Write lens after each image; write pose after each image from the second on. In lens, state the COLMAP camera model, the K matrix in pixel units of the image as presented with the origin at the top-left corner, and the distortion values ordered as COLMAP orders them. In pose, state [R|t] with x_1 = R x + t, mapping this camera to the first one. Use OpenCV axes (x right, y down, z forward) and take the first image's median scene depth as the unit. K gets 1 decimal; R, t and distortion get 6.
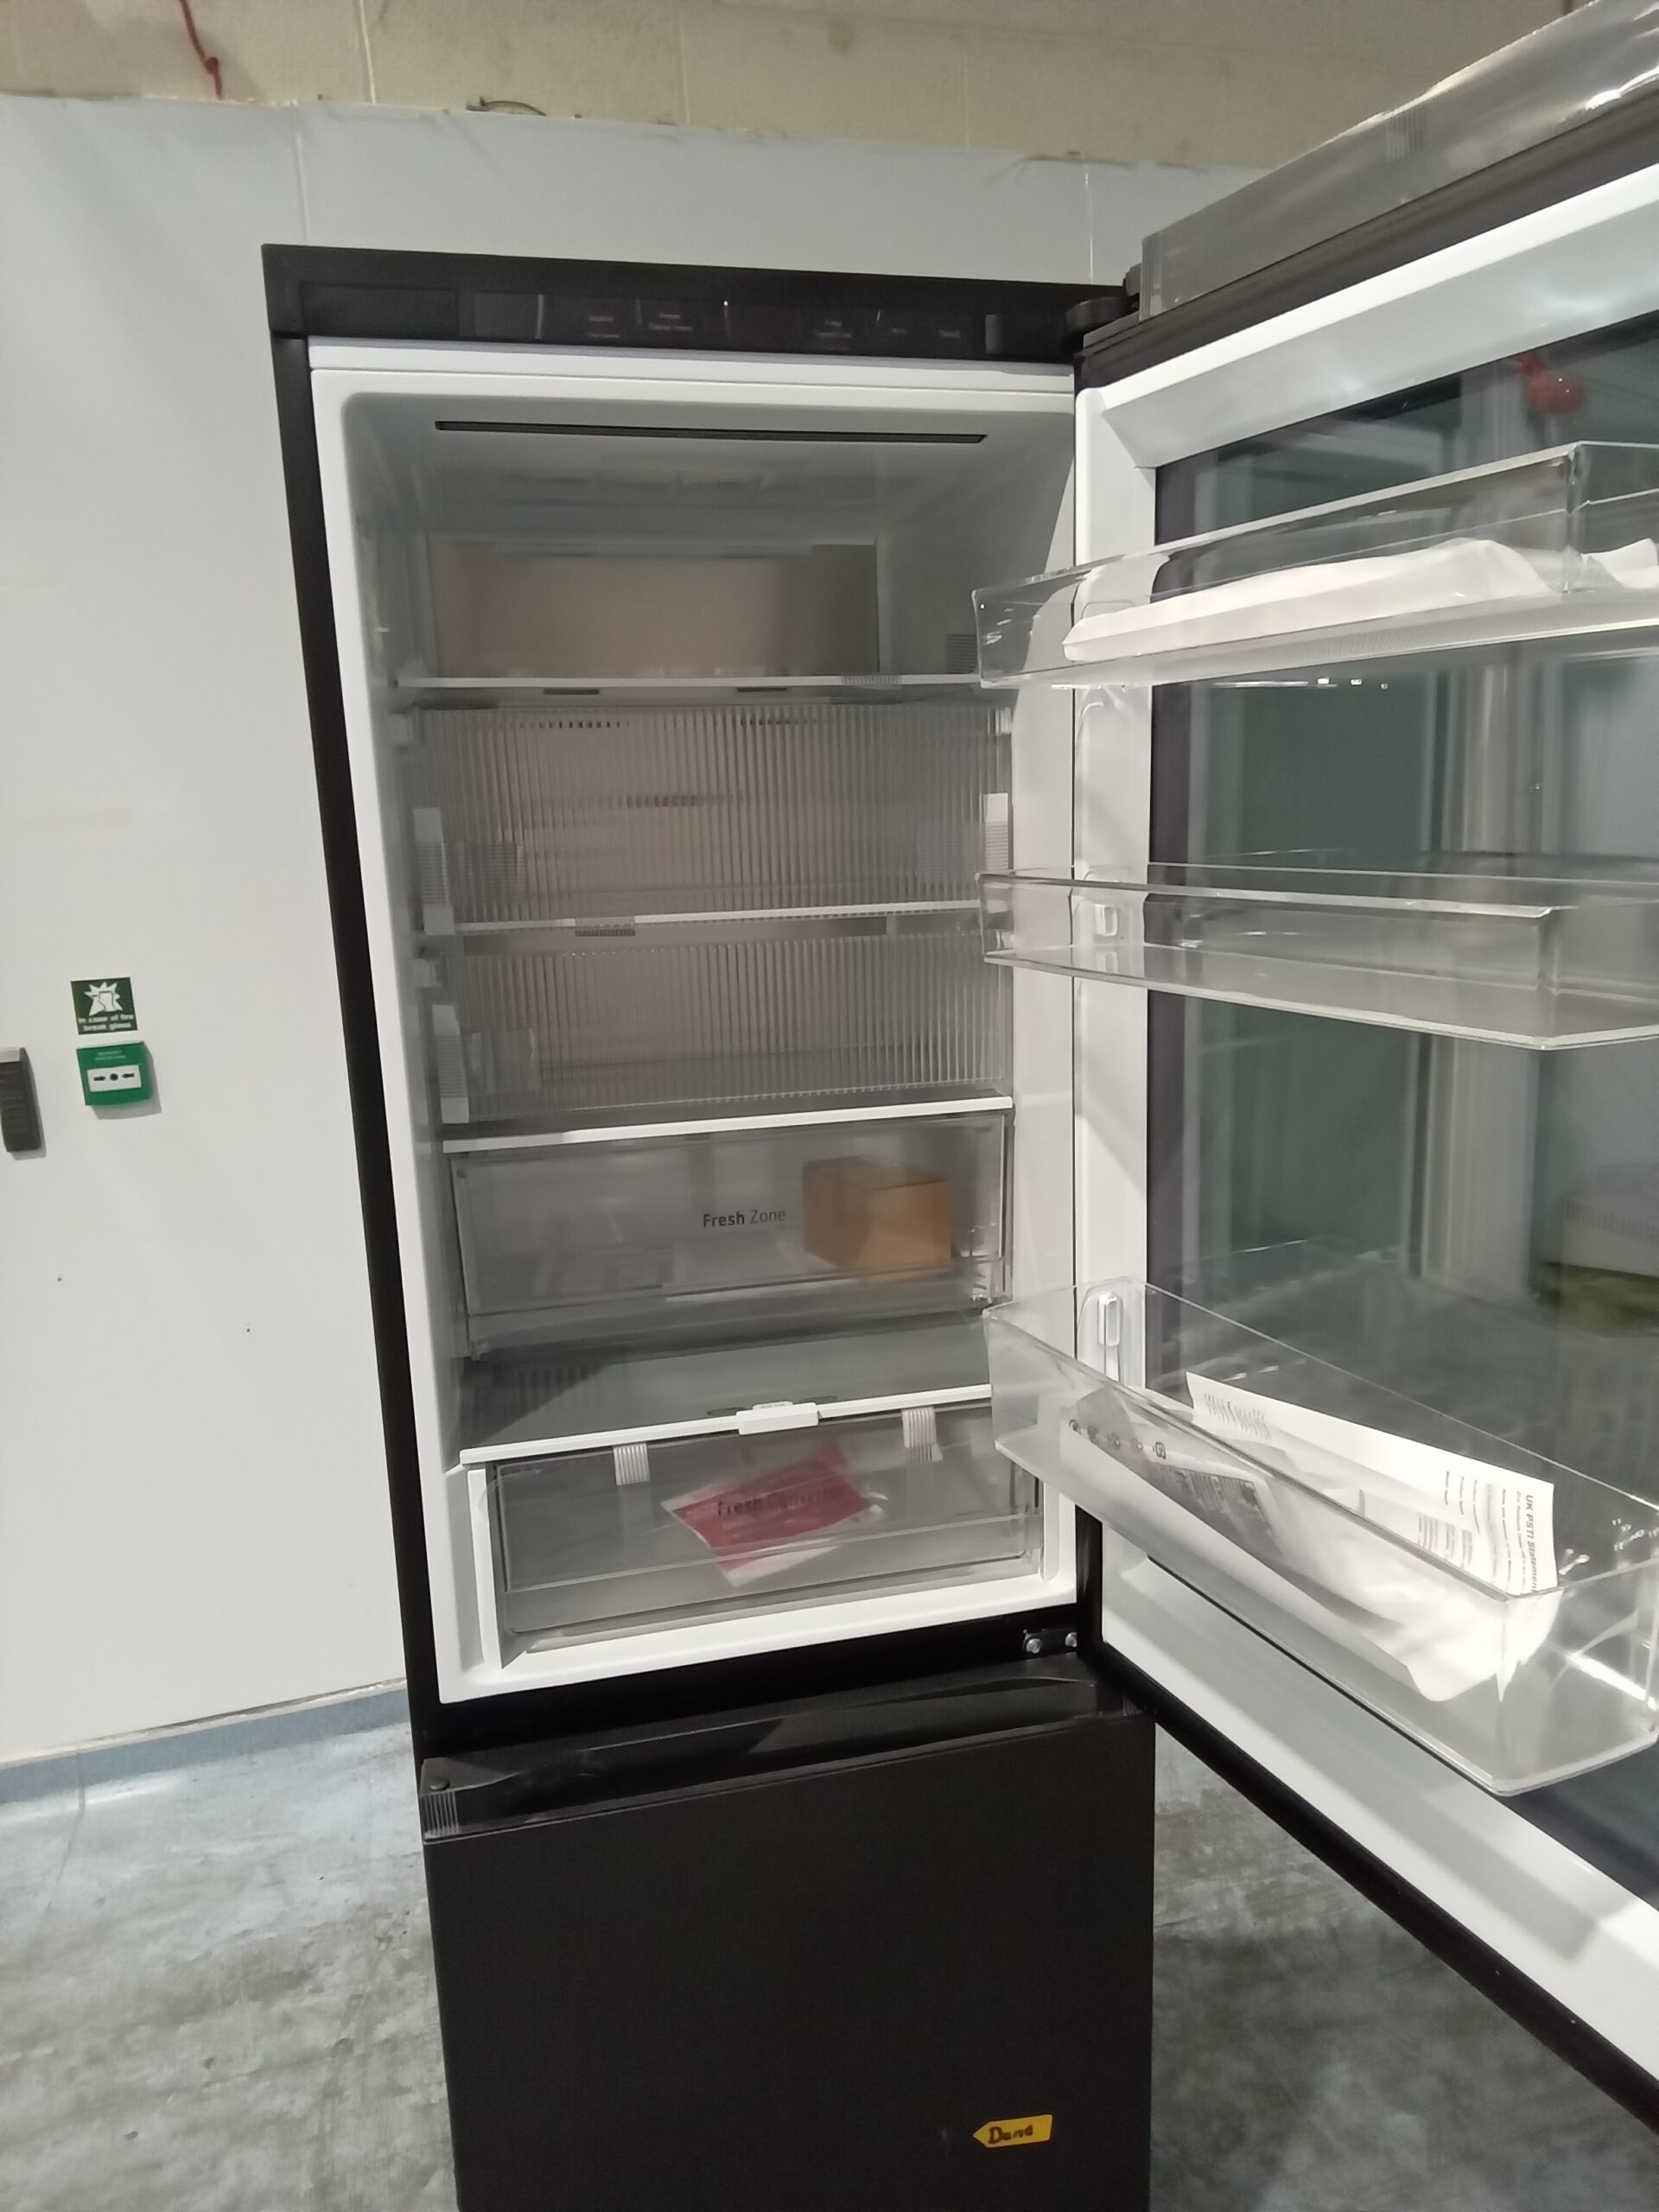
lens RADIAL K [[1680.0, 0, 855.1], [0, 1680.0, 1094.3], [0, 0, 1]] dist [-0.001851, -0.001404]
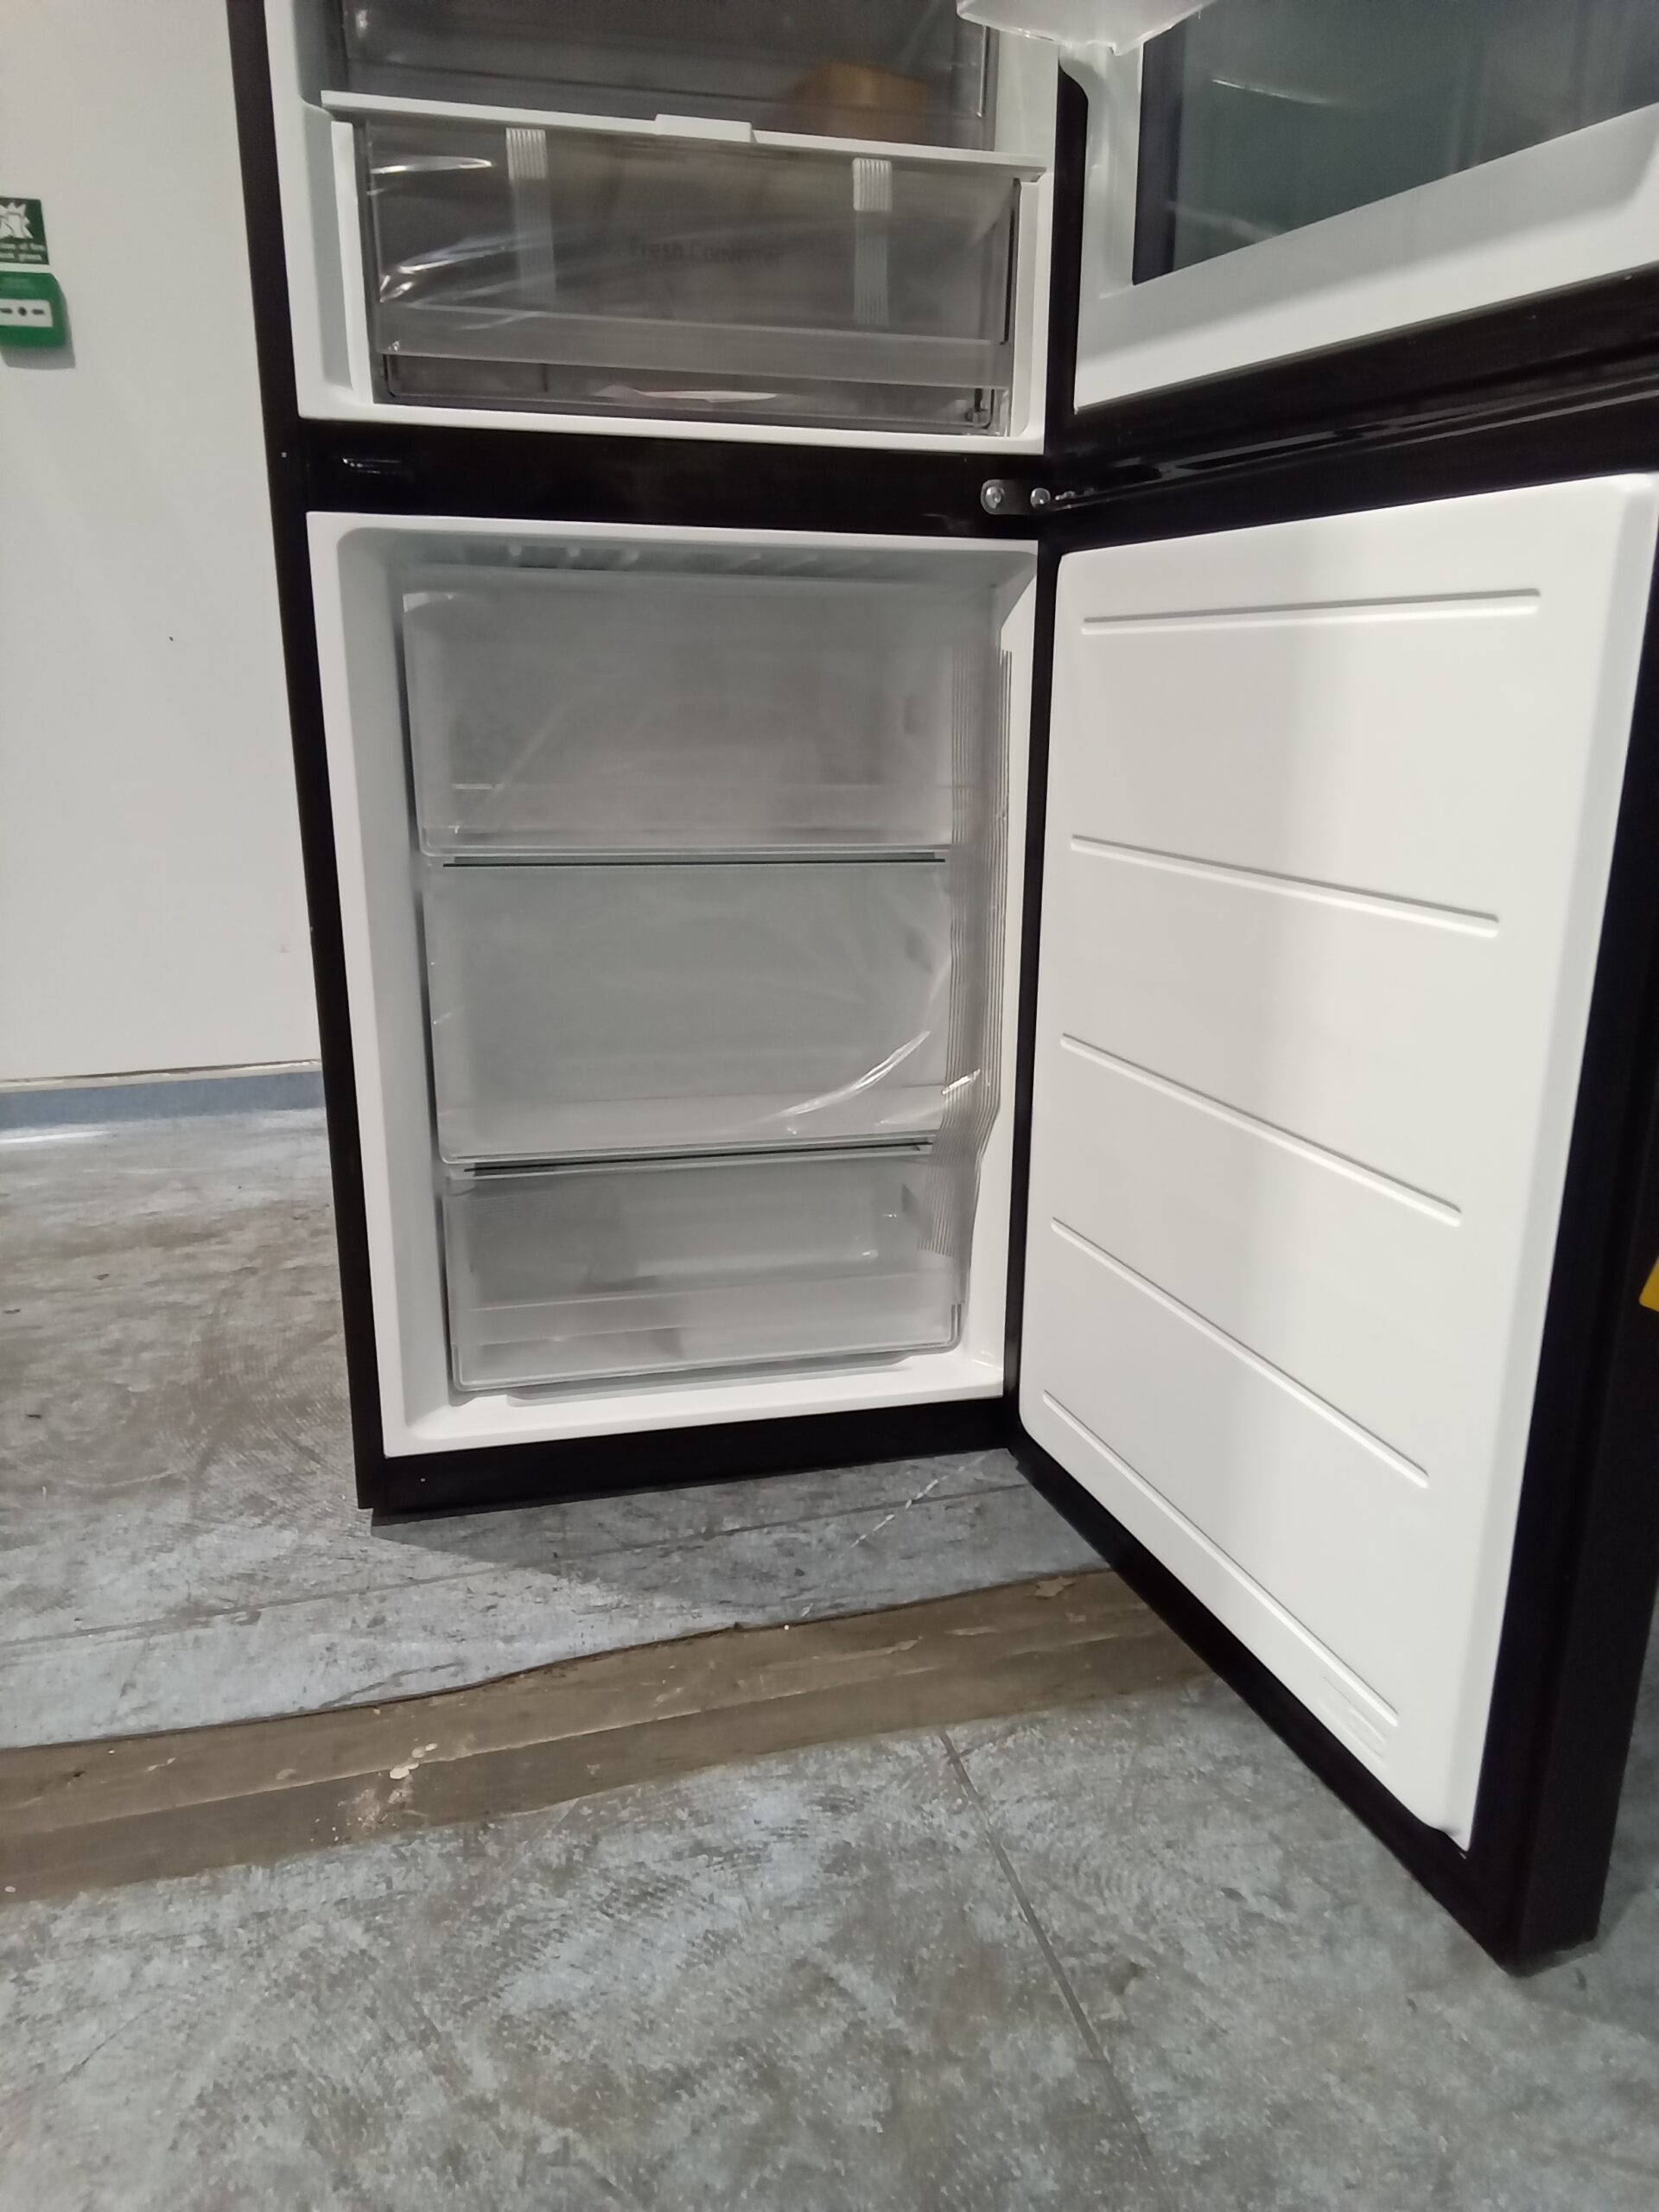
lens RADIAL K [[1662.1, 0, 829.5], [0, 1662.1, 1106.0], [0, 0, 1]] dist [0.071217, -0.078855]
pose [[0.999238, 0.036167, -0.014682, 0.031133], [-0.035230, 0.997593, 0.059717, 0.385711], [0.016807, -0.059154, 0.998107, 0.066936]]
